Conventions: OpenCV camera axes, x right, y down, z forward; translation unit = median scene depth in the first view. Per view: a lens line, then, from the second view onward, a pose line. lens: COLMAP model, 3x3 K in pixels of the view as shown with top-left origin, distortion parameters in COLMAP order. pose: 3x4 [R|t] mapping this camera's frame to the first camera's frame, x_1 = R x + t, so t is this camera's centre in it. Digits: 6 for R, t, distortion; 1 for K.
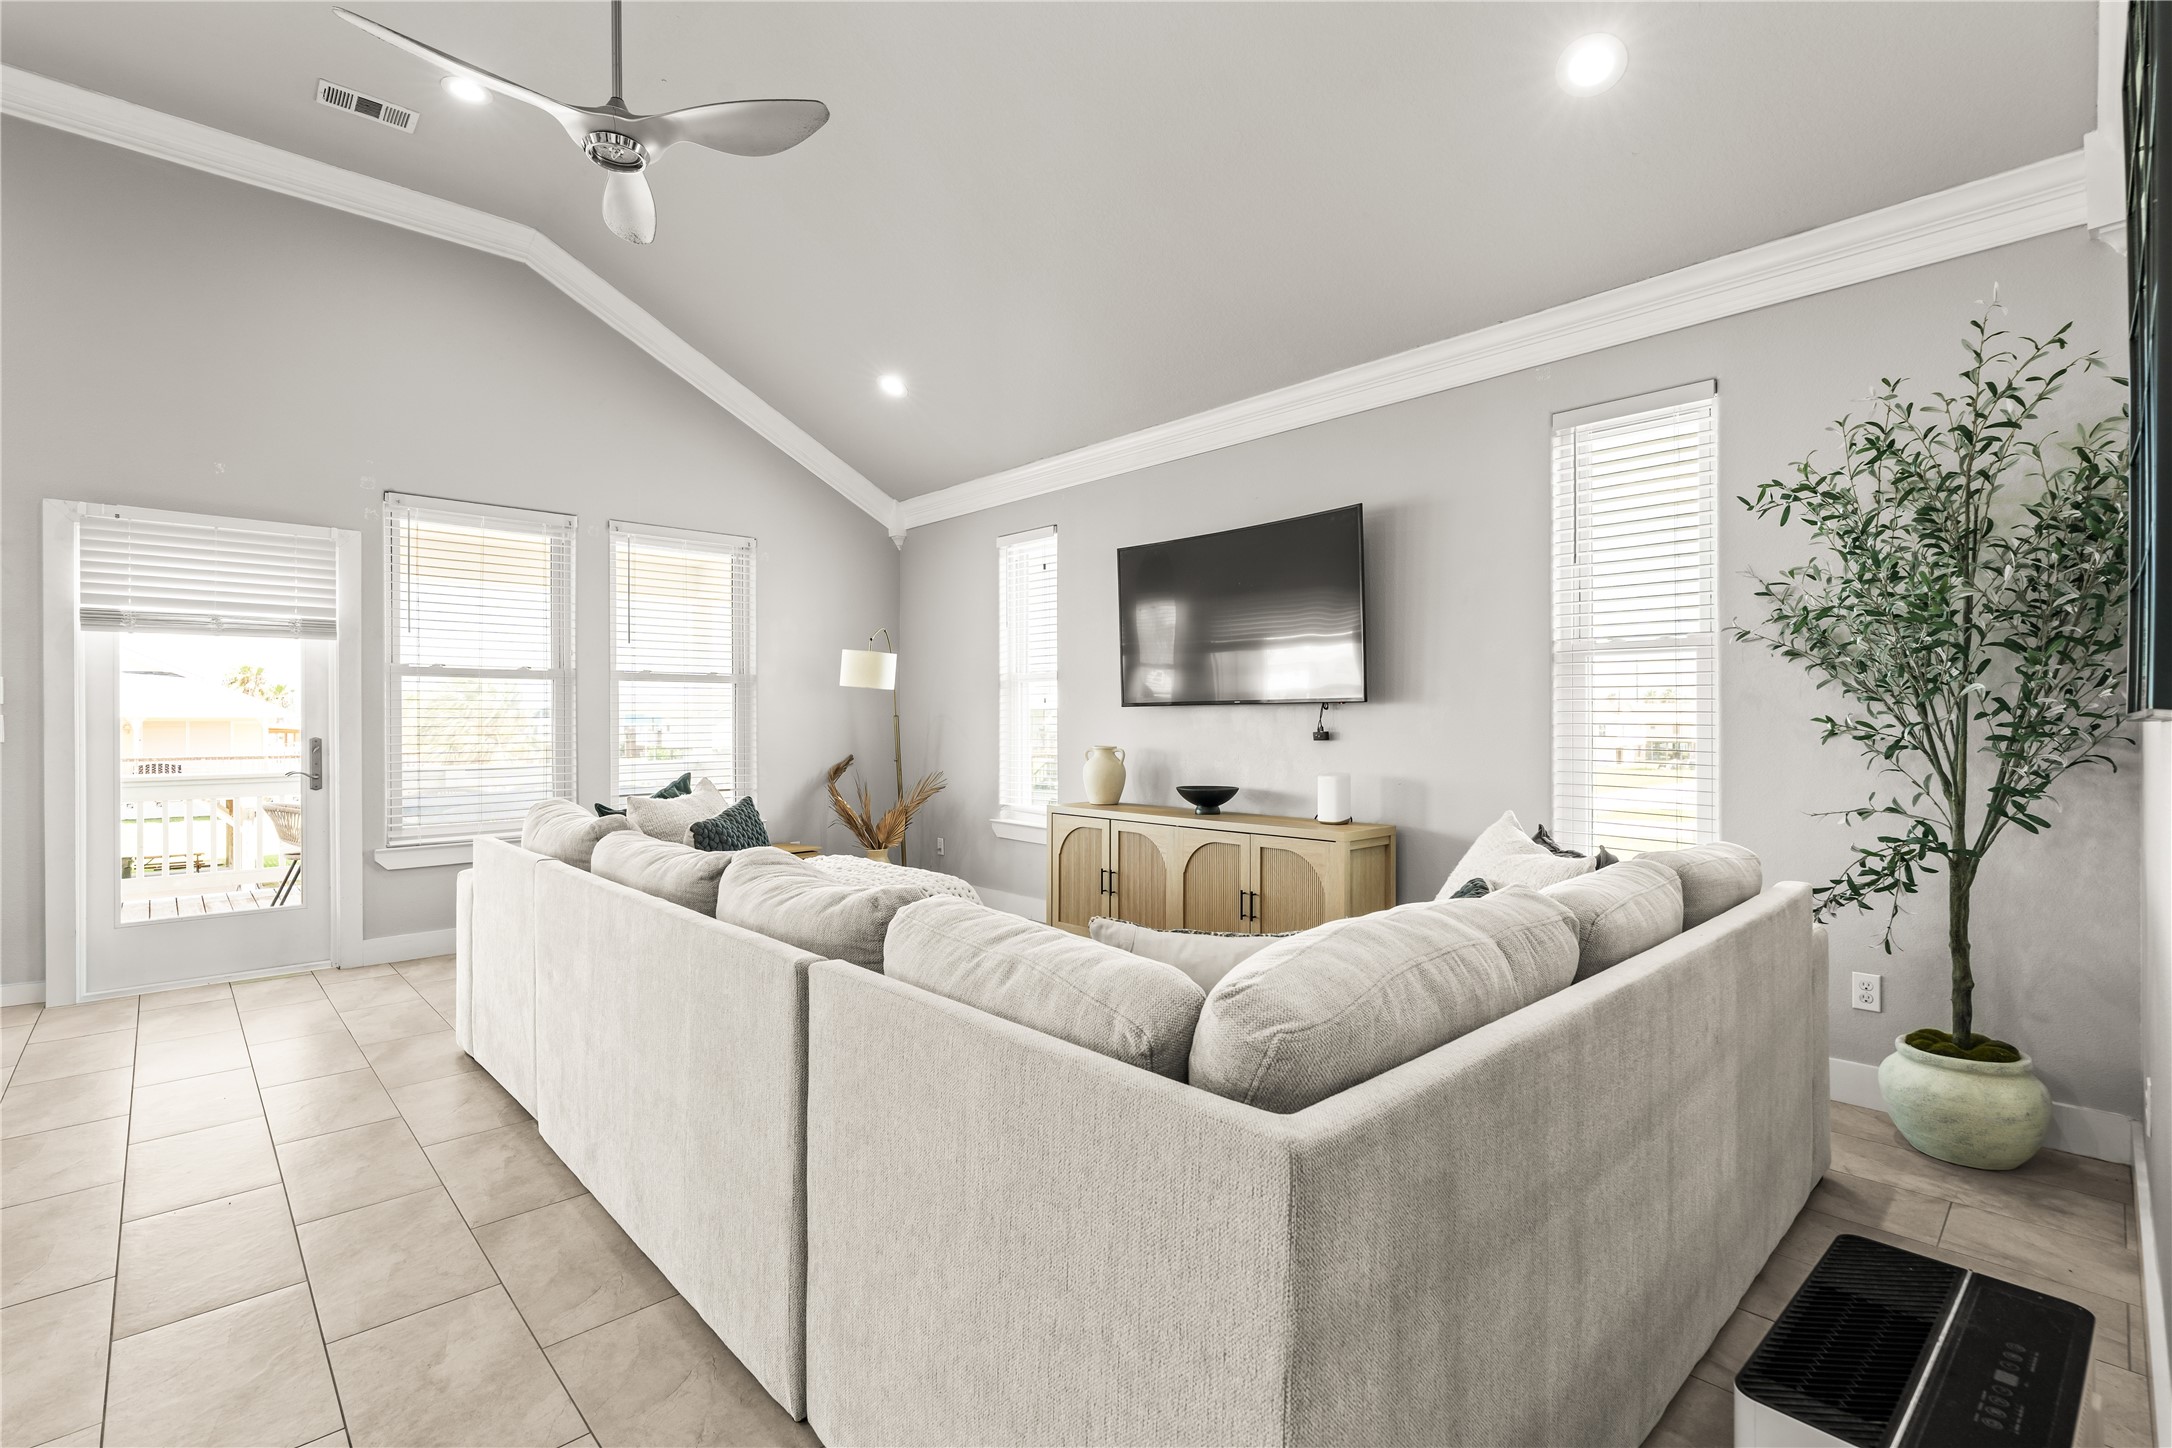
lens RADIAL K [[987.3, 0, 1069.4], [0, 987.3, 730.2], [0, 0, 1]] dist [-0.008220, 0.002452]
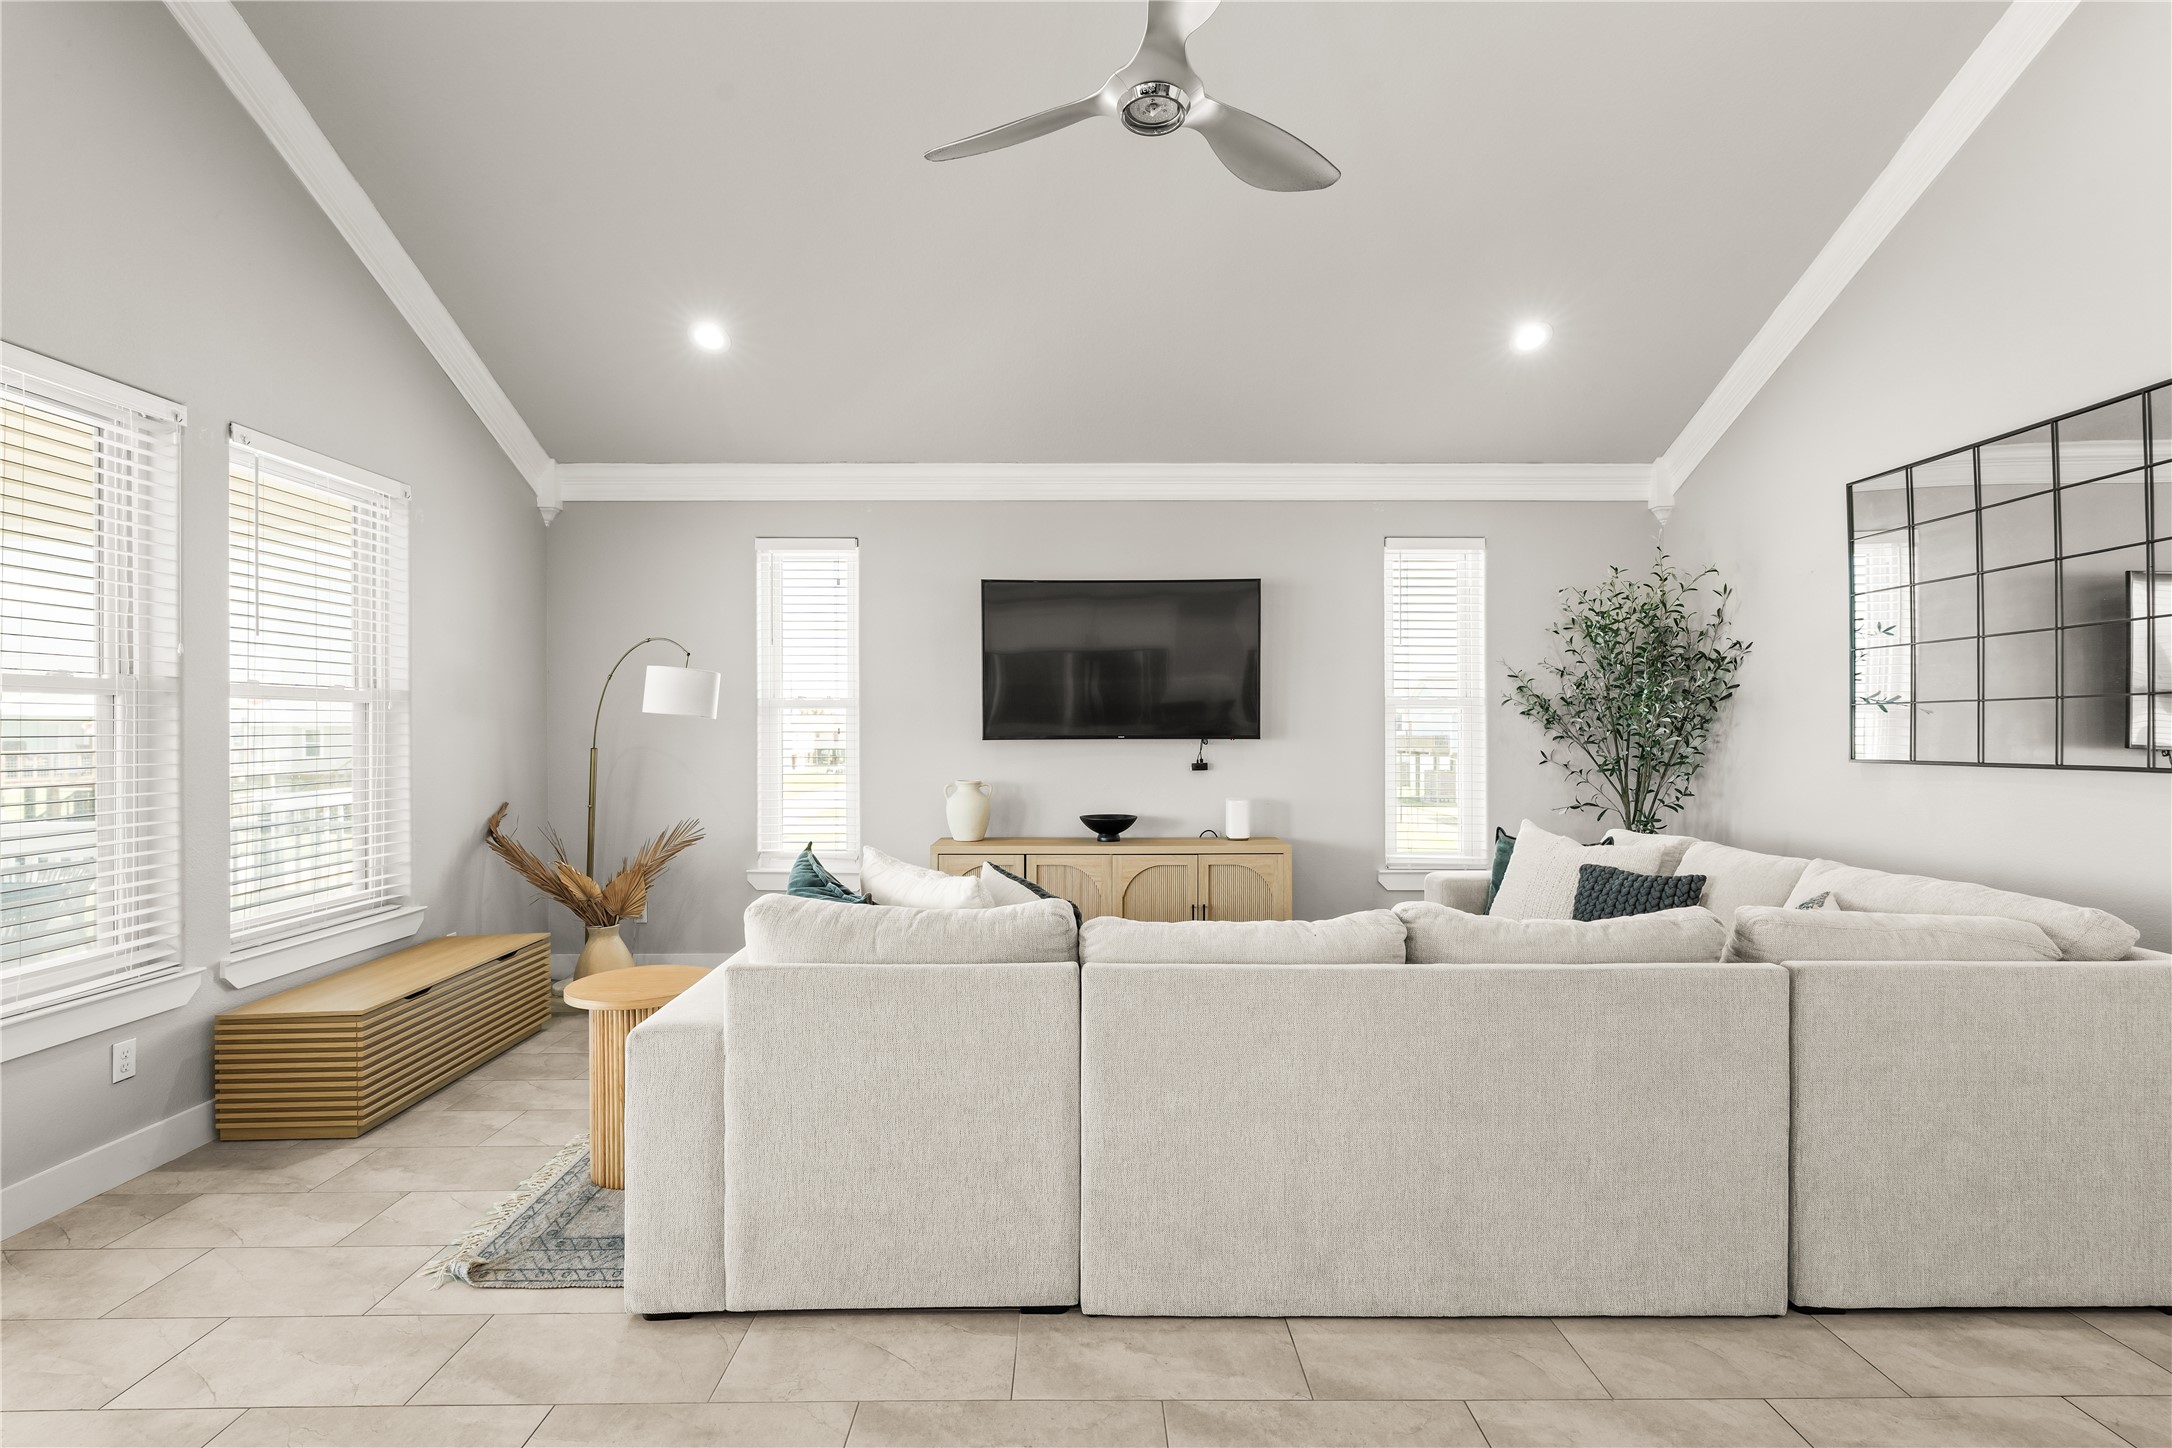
lens RADIAL K [[987.3, 0, 1102.8], [0, 987.3, 738.6], [0, 0, 1]] dist [-0.008220, 0.002452]
pose [[0.674407, -0.006307, 0.738332, -0.693592], [0.006943, 0.999973, 0.002200, -0.031007], [-0.738327, 0.003643, 0.674433, 0.290373]]
